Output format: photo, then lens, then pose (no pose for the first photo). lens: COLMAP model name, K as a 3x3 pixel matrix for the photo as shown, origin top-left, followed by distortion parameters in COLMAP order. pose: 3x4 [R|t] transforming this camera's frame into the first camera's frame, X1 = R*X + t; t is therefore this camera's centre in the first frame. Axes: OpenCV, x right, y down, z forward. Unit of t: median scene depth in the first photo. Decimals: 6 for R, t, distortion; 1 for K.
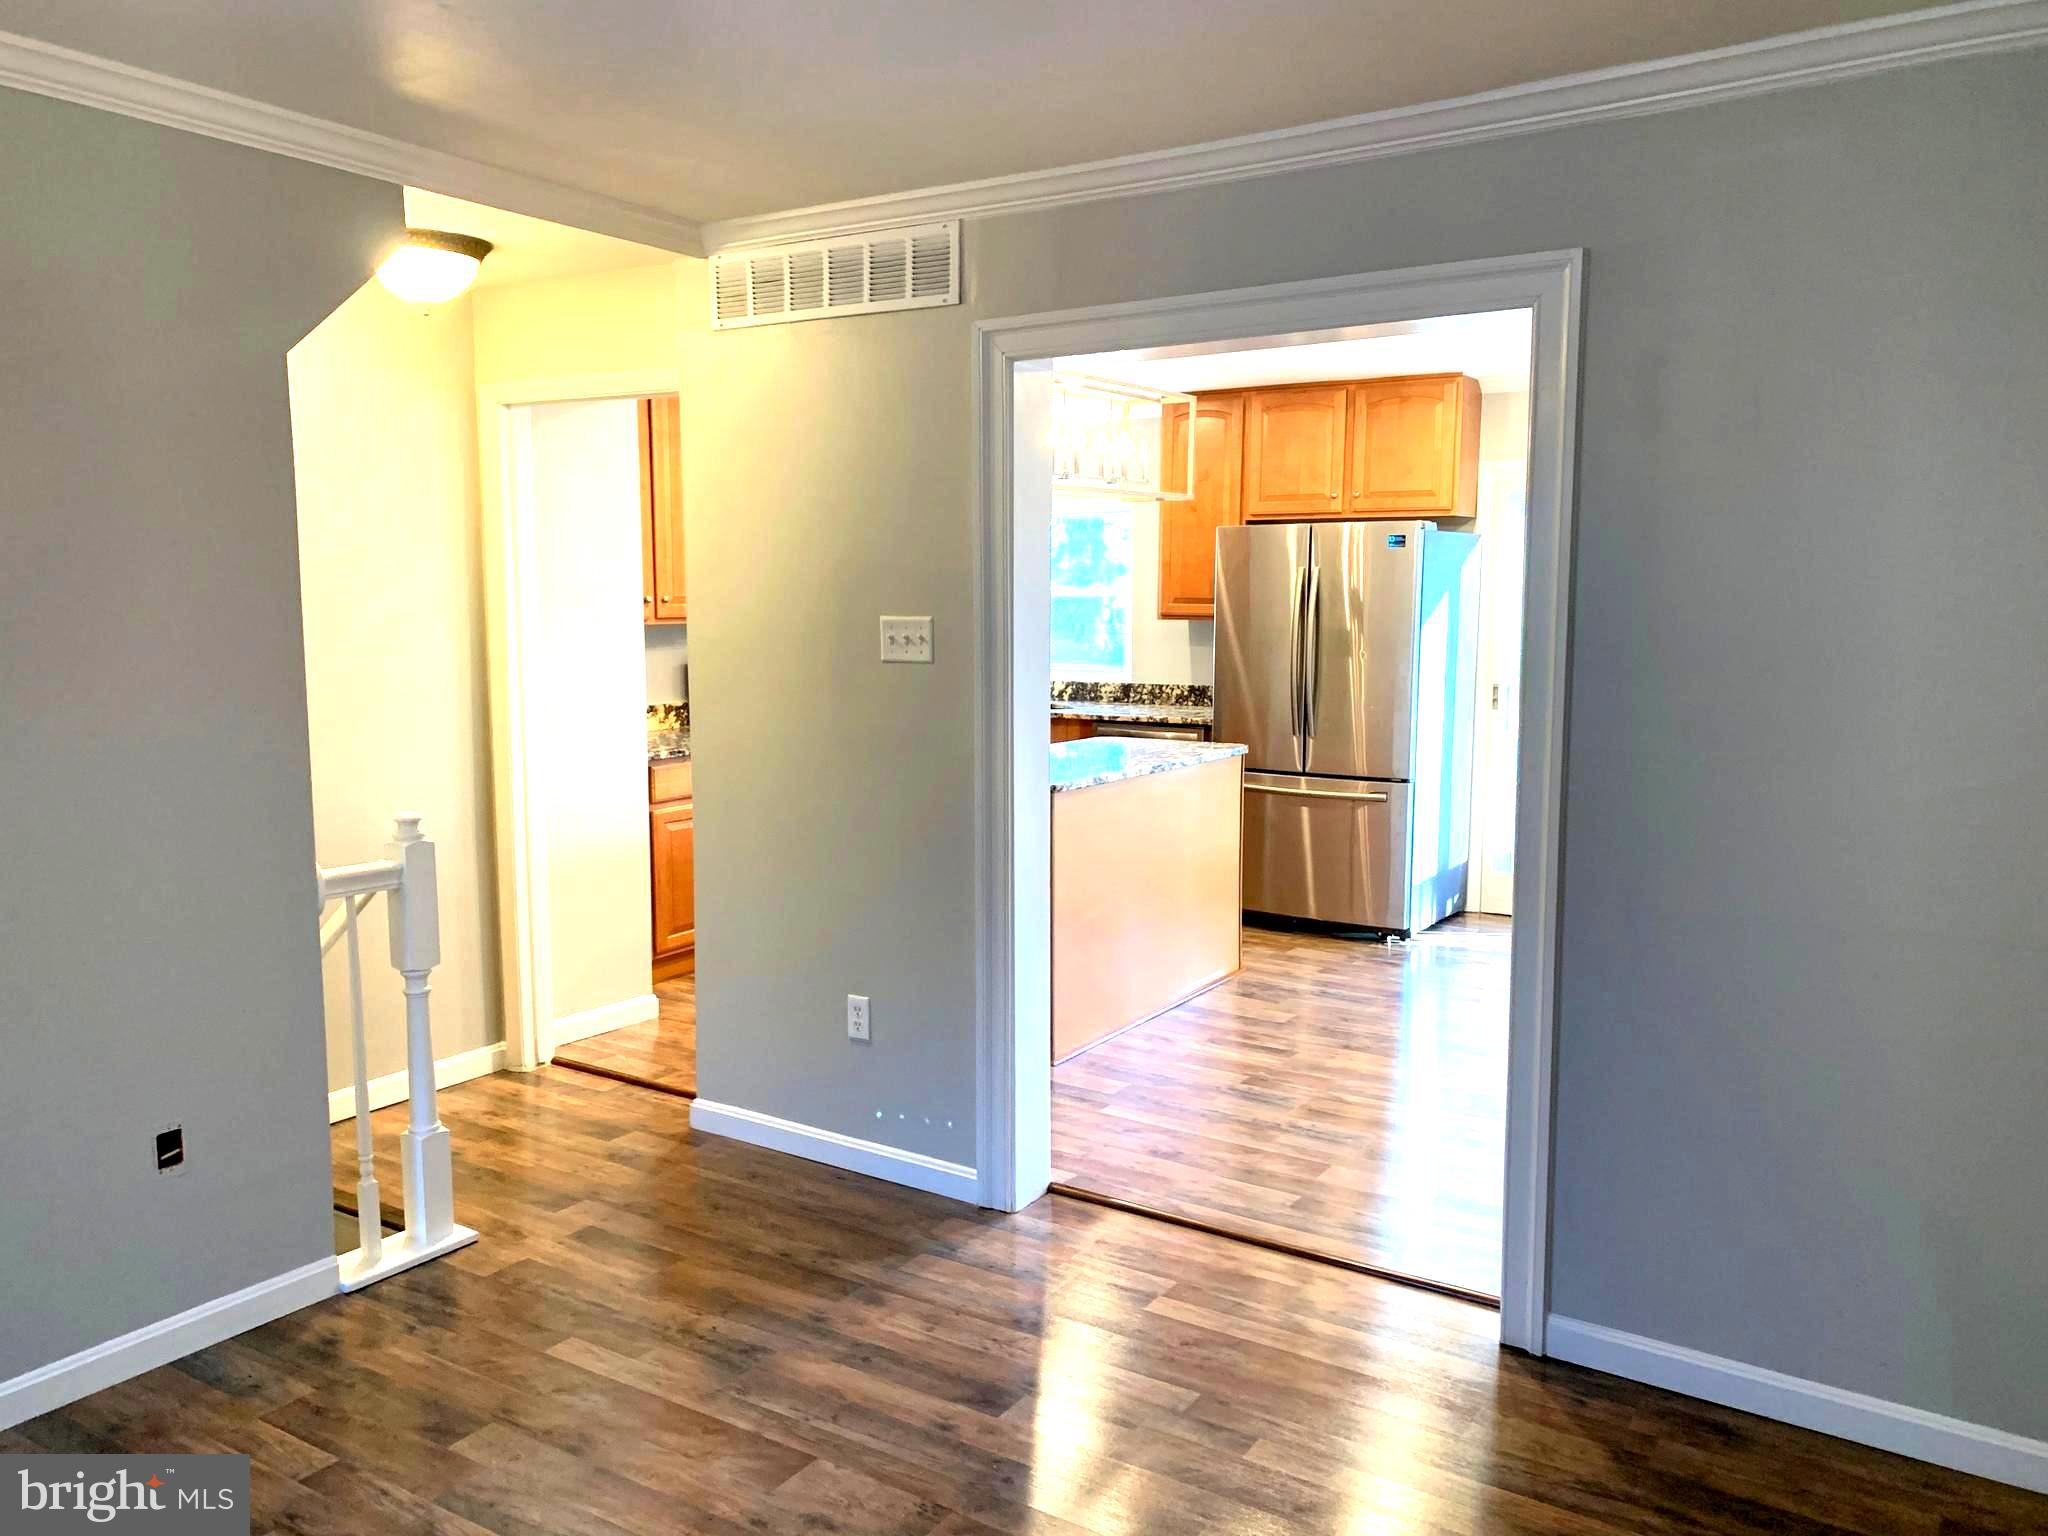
lens RADIAL K [[1556.0, 0, 1005.3], [0, 1556.0, 772.4], [0, 0, 1]] dist [0.046030, -0.046409]
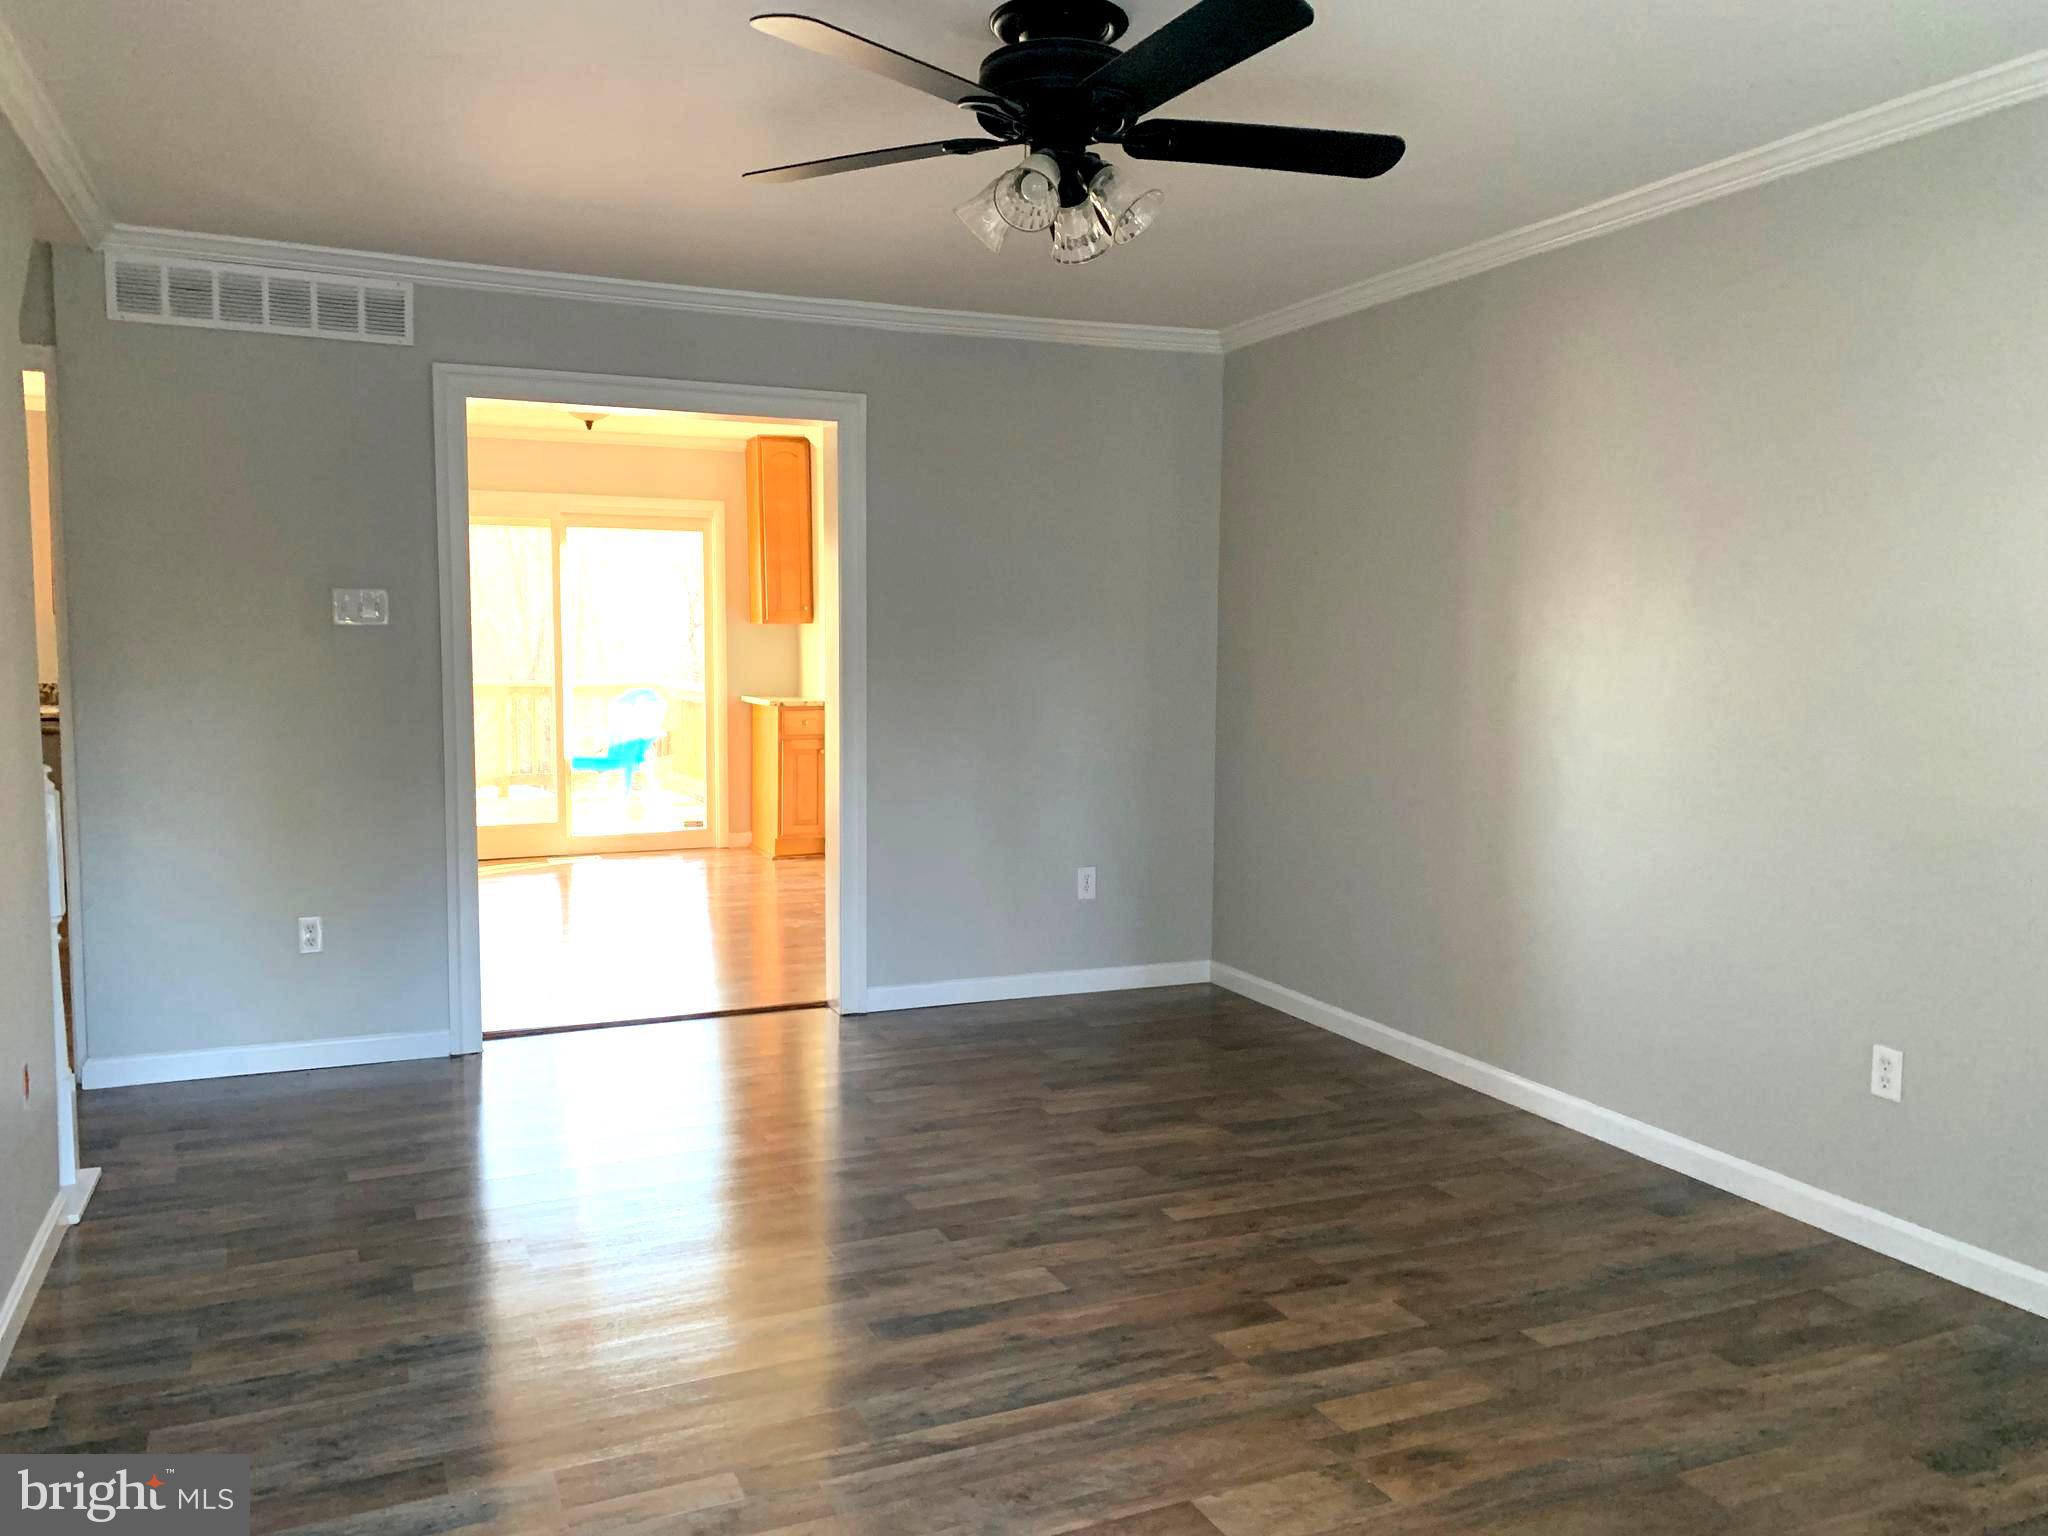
lens RADIAL K [[1556.0, 0, 1010.7], [0, 1556.0, 753.0], [0, 0, 1]] dist [0.046030, -0.046409]
pose [[0.544186, -0.063546, 0.836555, -0.618614], [0.091188, 0.995700, 0.016316, 0.041102], [-0.833994, 0.067404, 0.547640, -0.067945]]
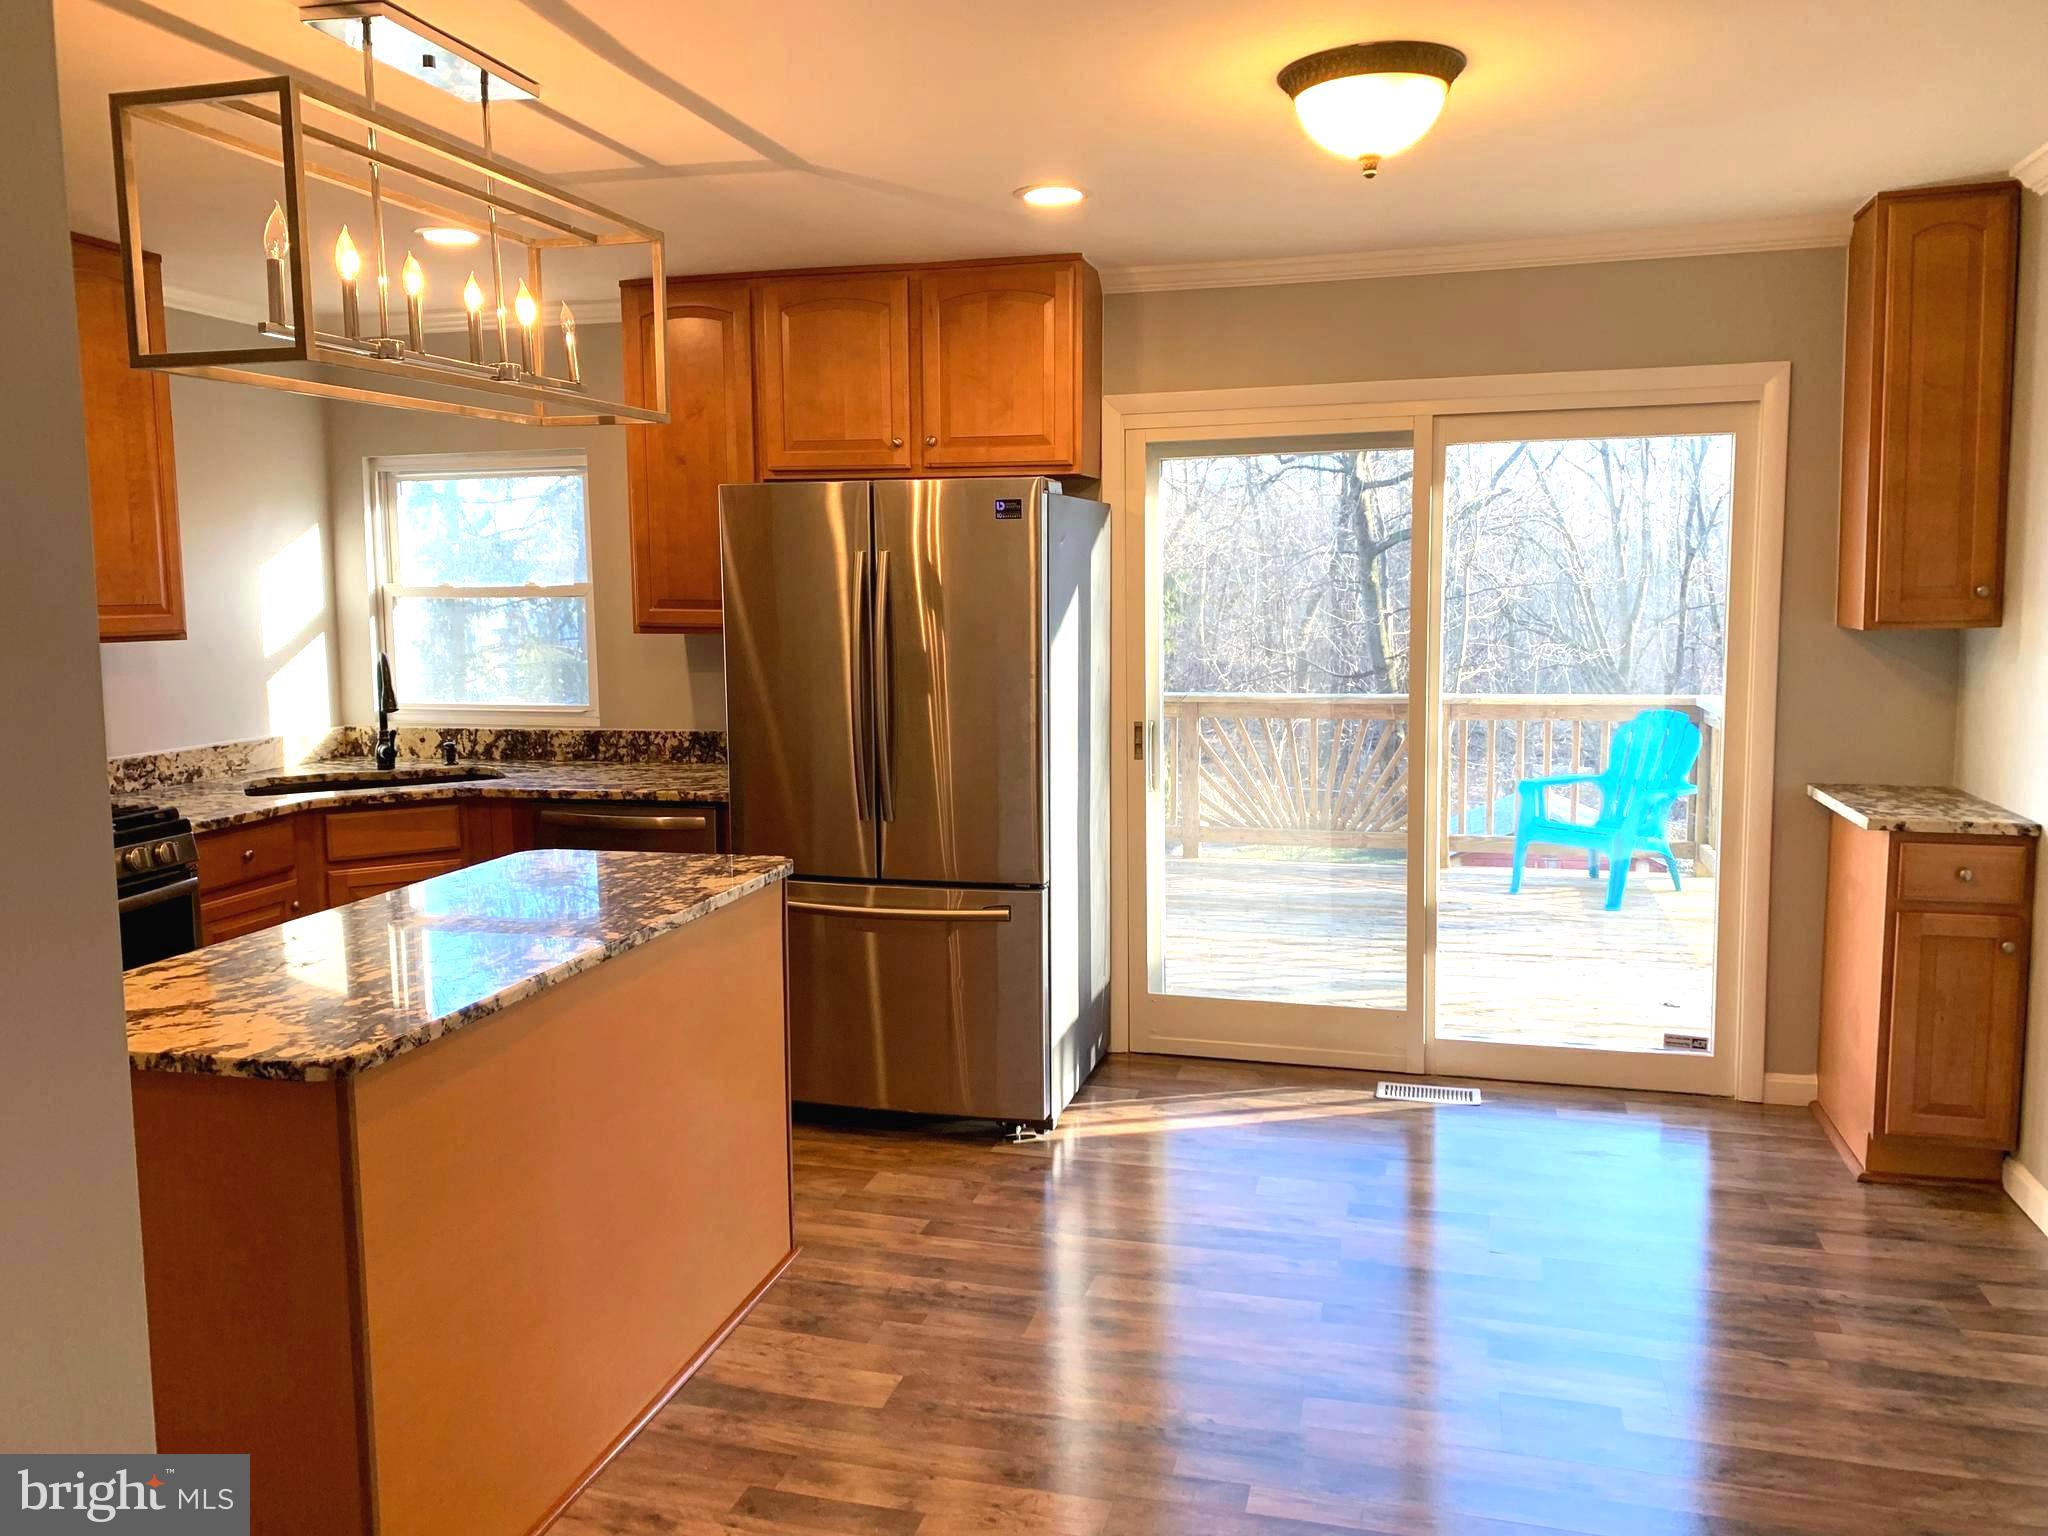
lens RADIAL K [[1556.0, 0, 1014.2], [0, 1556.0, 747.4], [0, 0, 1]] dist [0.046030, -0.046409]
pose [[0.951478, -0.043967, 0.304558, 0.073794], [0.047559, 0.998859, -0.004383, -0.062307], [-0.304018, 0.018655, 0.952484, 0.510249]]
